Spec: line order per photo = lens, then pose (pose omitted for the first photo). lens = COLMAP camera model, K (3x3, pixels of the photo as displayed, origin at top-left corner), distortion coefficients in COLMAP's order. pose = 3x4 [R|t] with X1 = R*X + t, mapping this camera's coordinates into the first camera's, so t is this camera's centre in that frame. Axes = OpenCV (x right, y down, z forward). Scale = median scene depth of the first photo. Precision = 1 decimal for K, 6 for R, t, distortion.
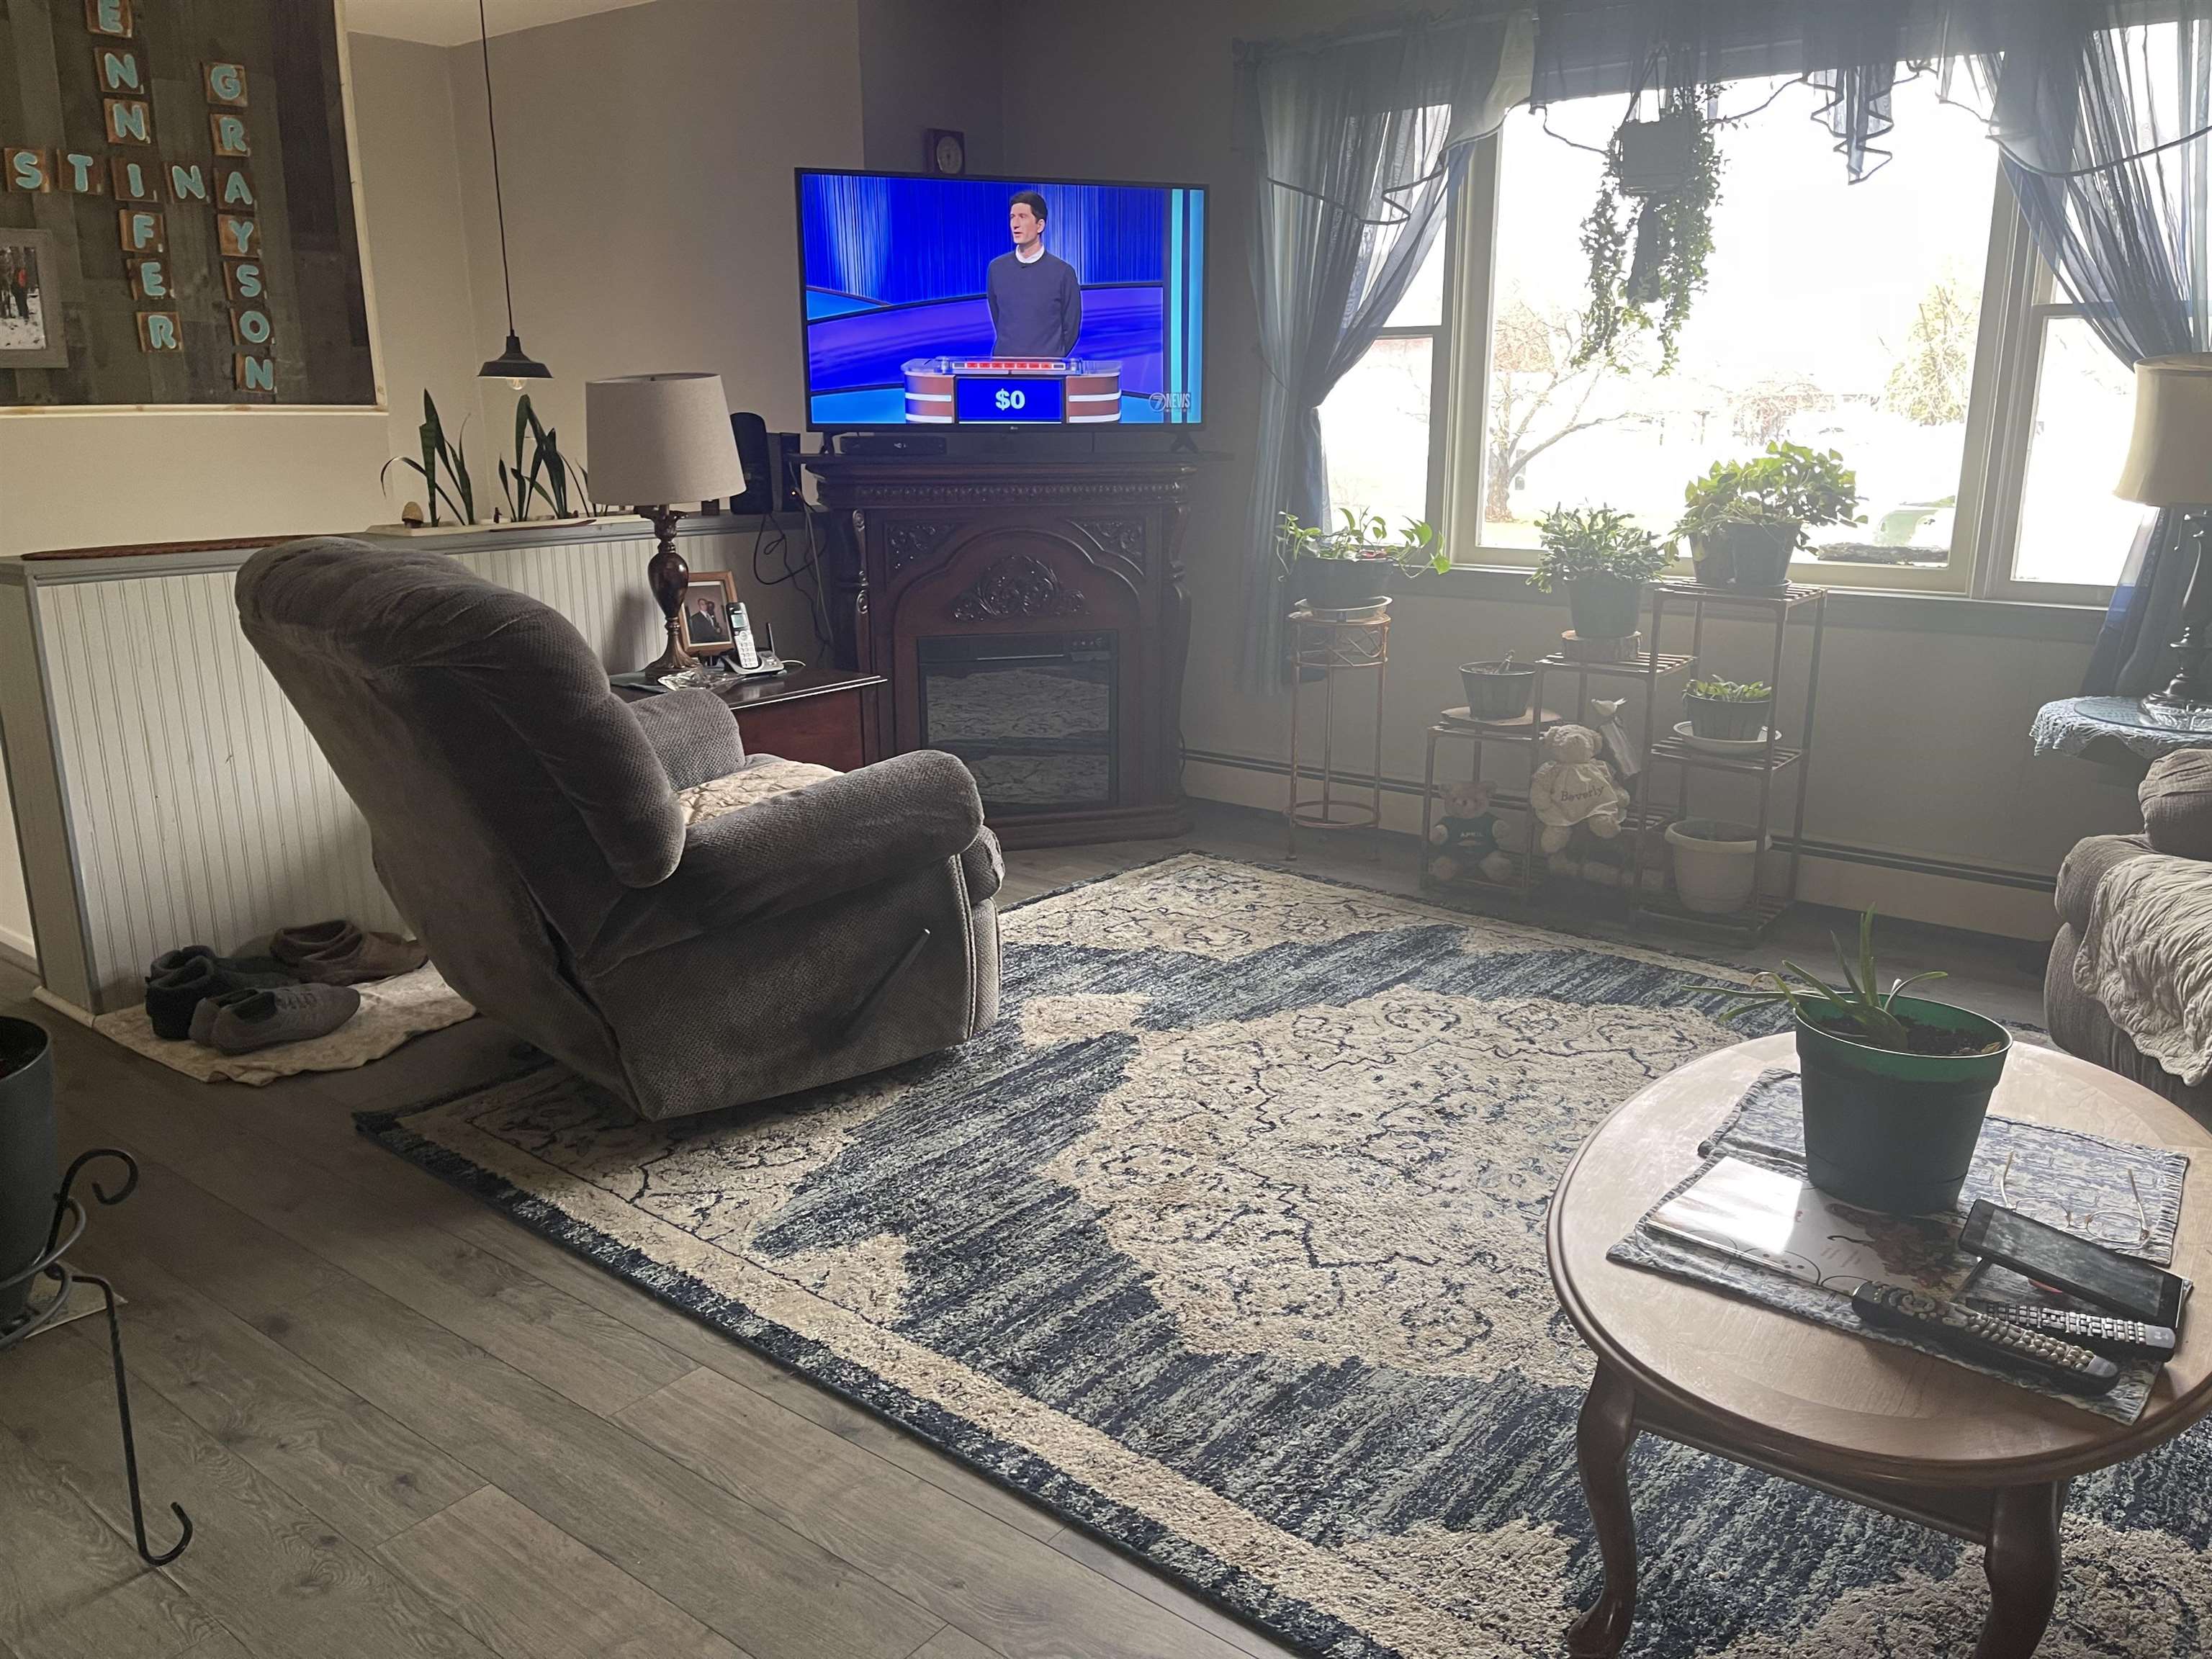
lens RADIAL K [[1678.2, 0, 1106.0], [0, 1678.2, 829.5], [0, 0, 1]] dist [0.079863, -0.143216]
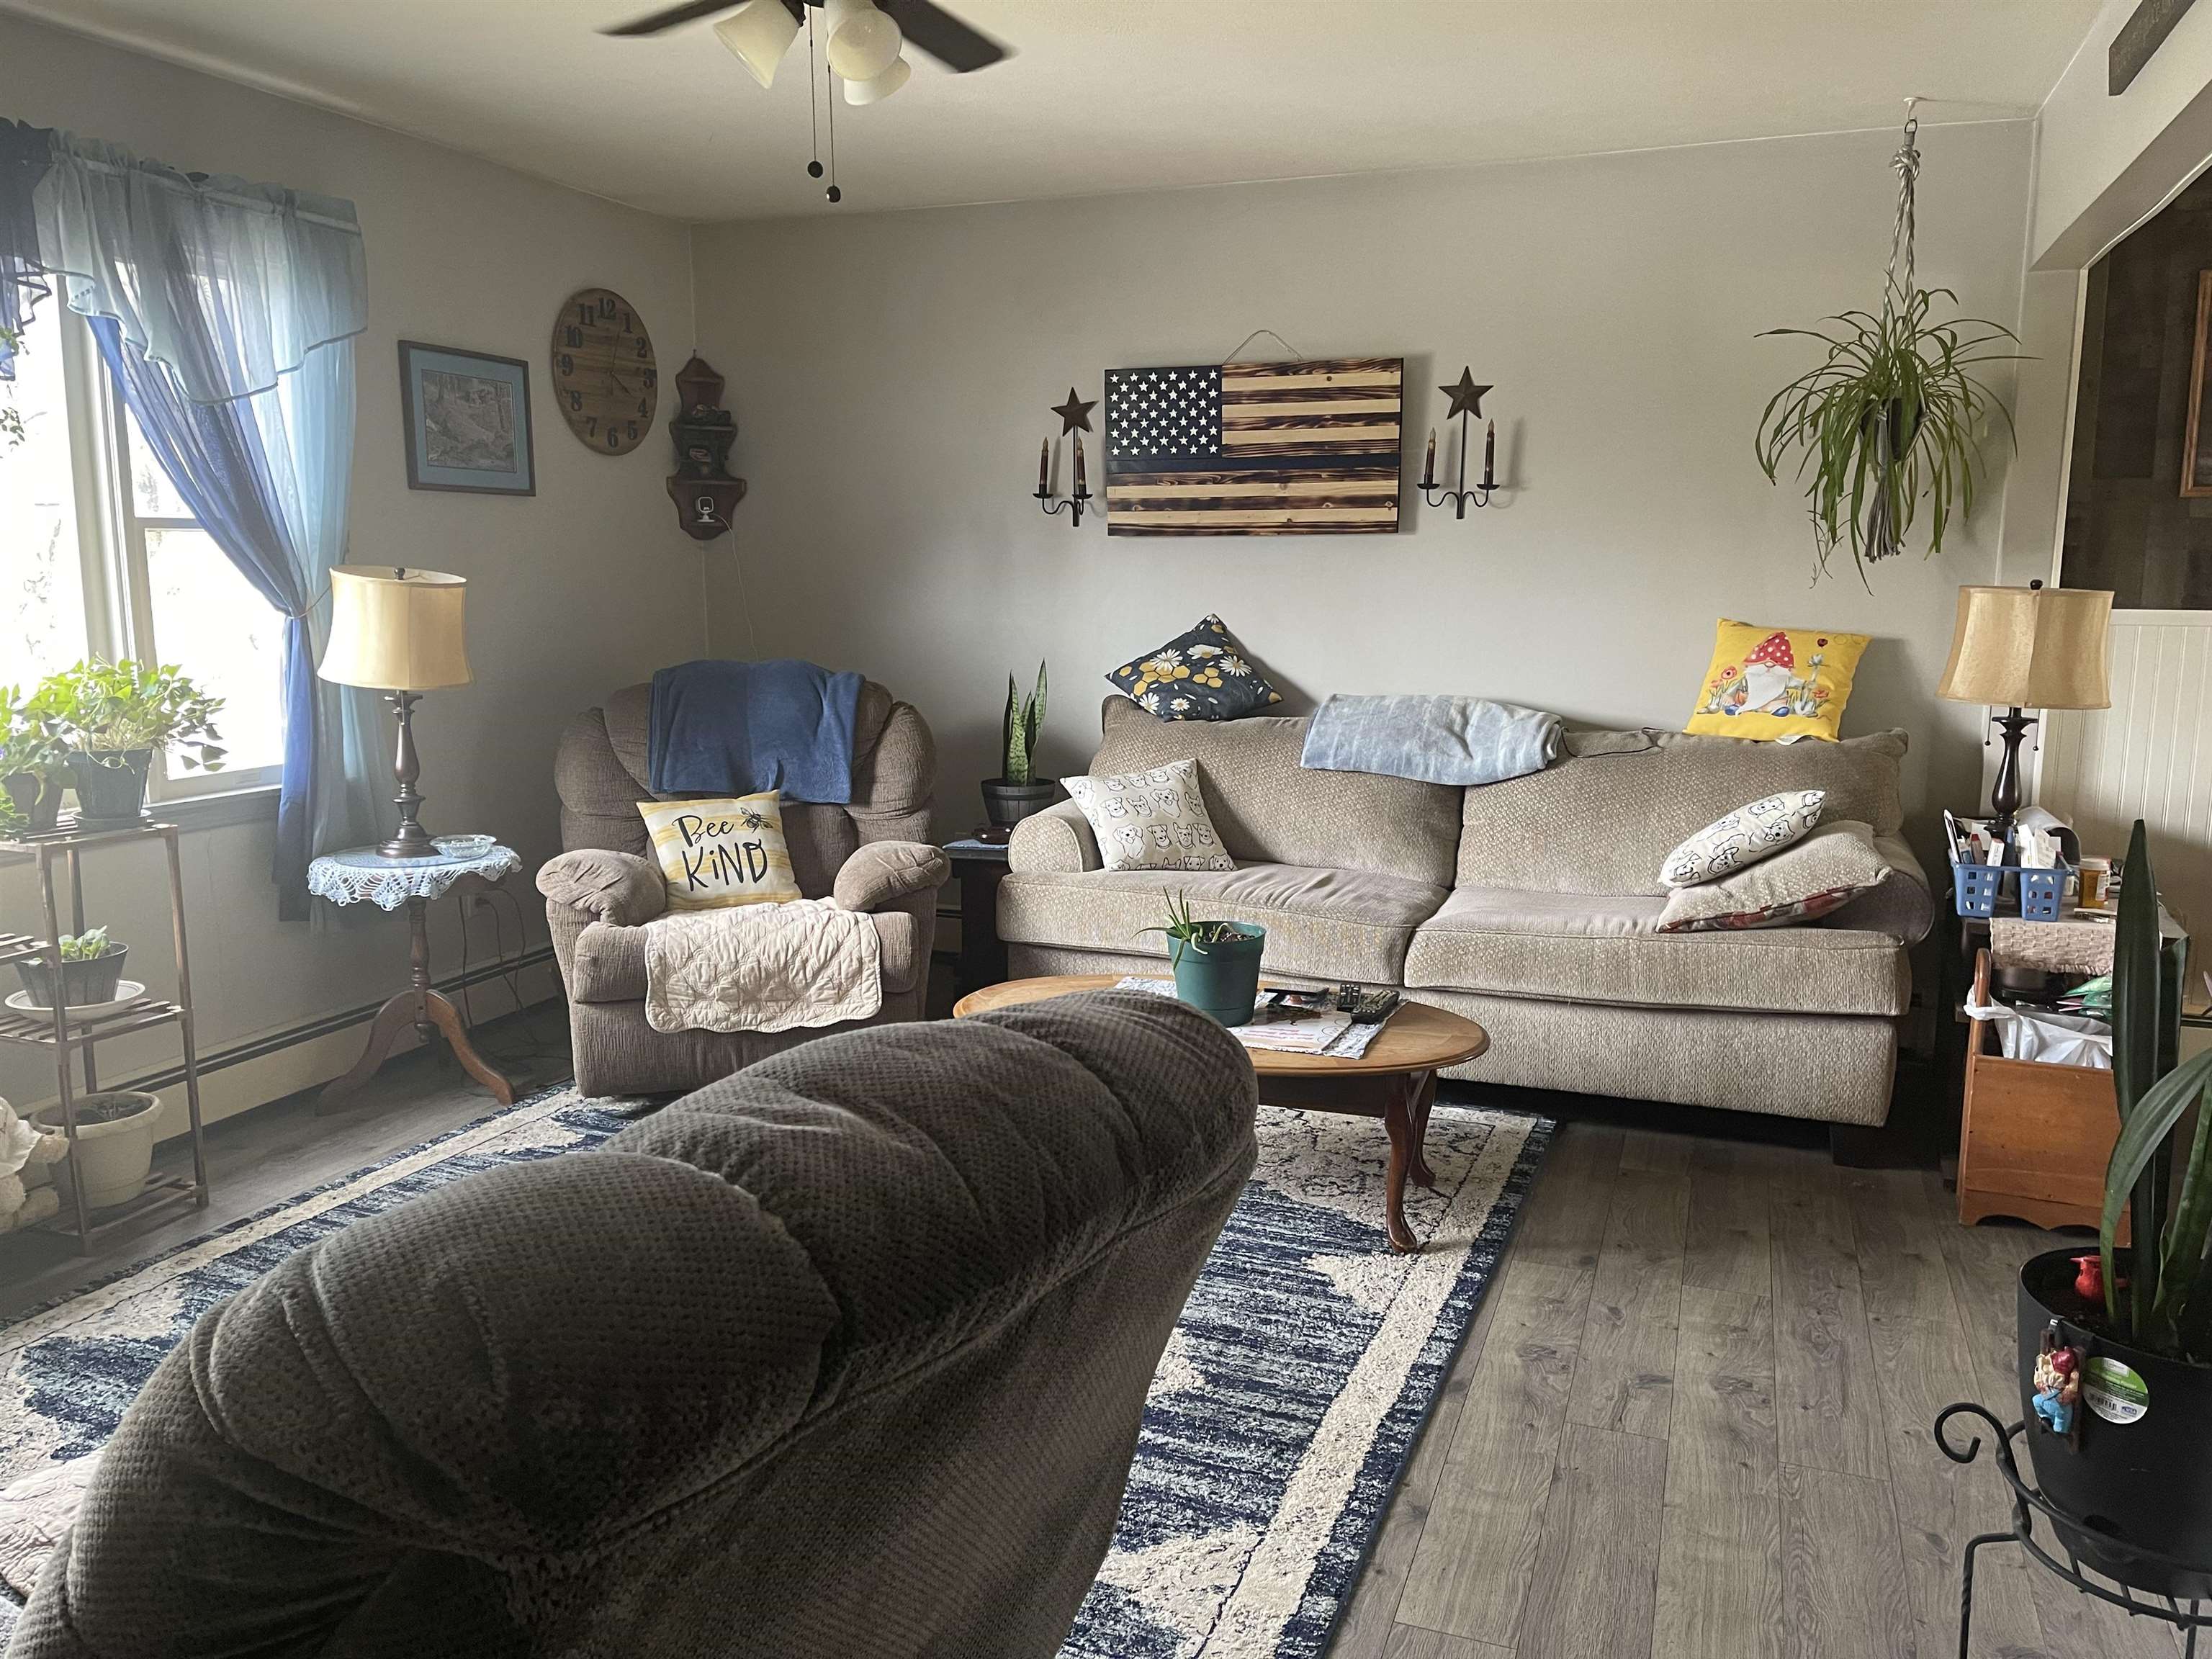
lens RADIAL K [[1663.5, 0, 1128.6], [0, 1663.5, 836.7], [0, 0, 1]] dist [0.073703, -0.104841]
pose [[-0.308239, -0.155221, 0.938560, -0.666425], [0.233463, 0.944084, 0.232808, -0.238769], [-0.922217, 0.290879, -0.254765, 0.814440]]
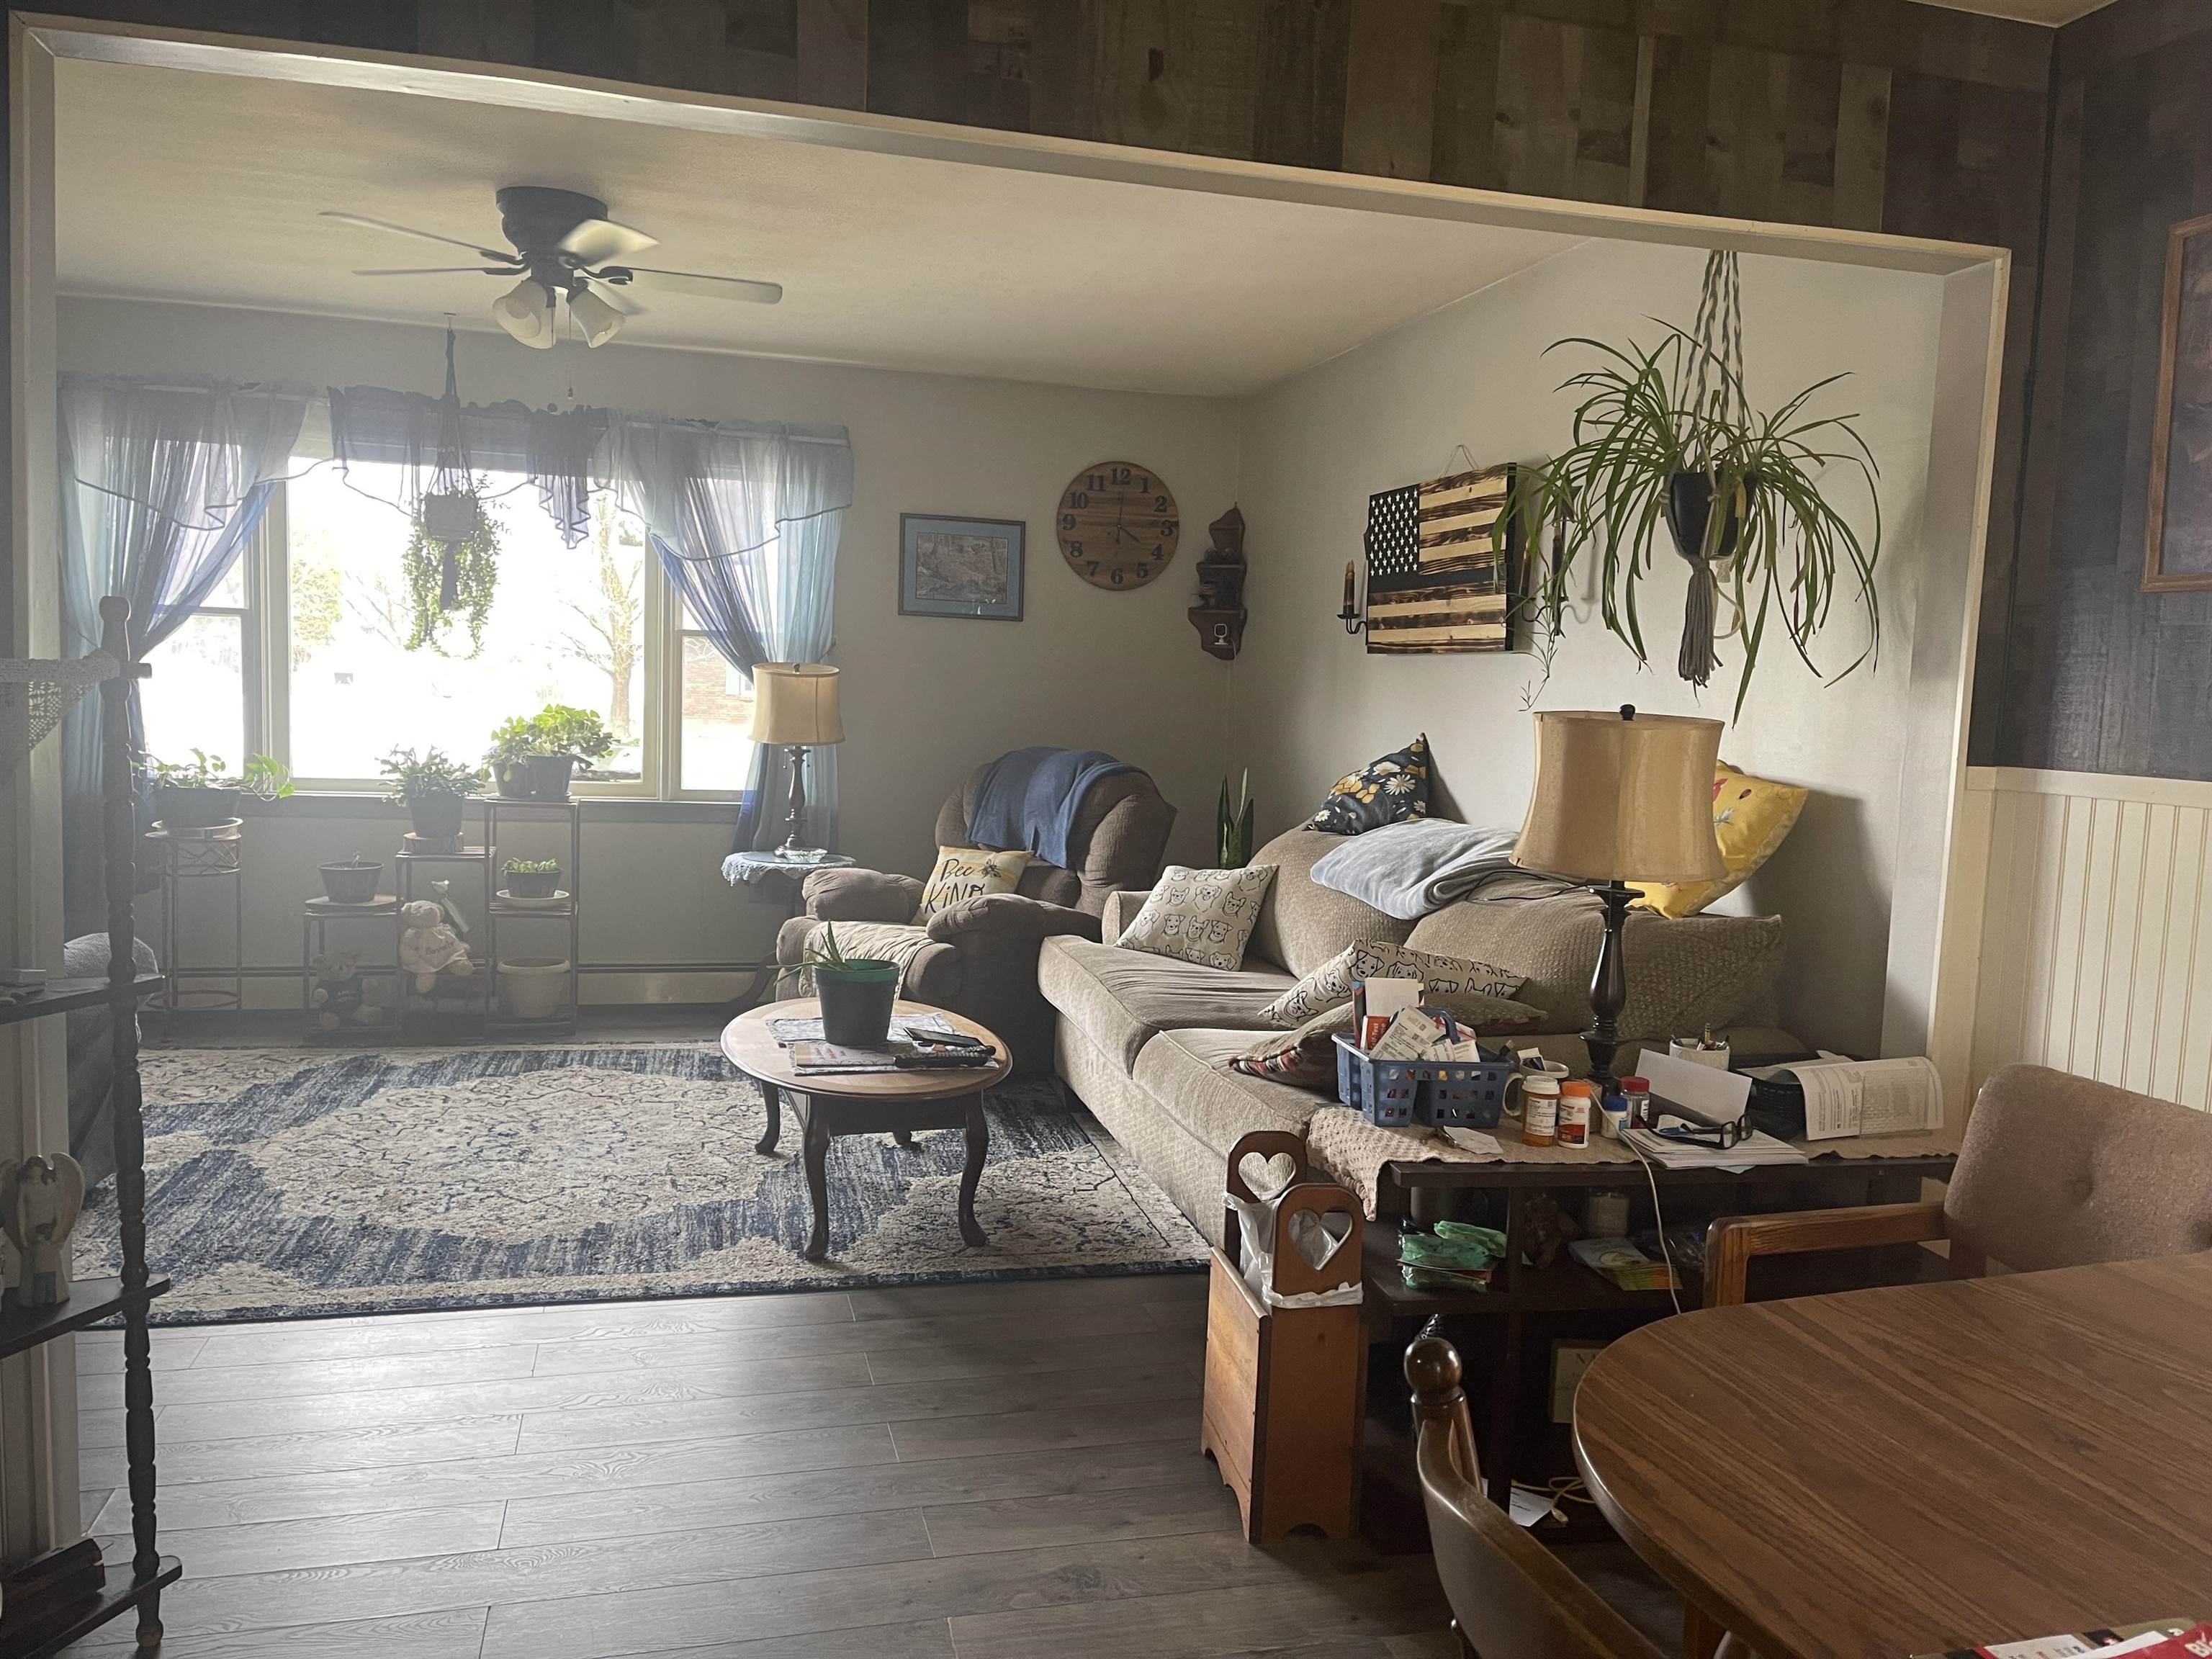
lens RADIAL K [[1684.0, 0, 1122.0], [0, 1684.0, 830.3], [0, 0, 1]] dist [0.044504, -0.001978]
pose [[0.594148, -0.046806, 0.802993, -0.597229], [0.159666, 0.985303, -0.060706, 0.068715], [-0.788350, 0.164279, 0.592889, -0.345567]]
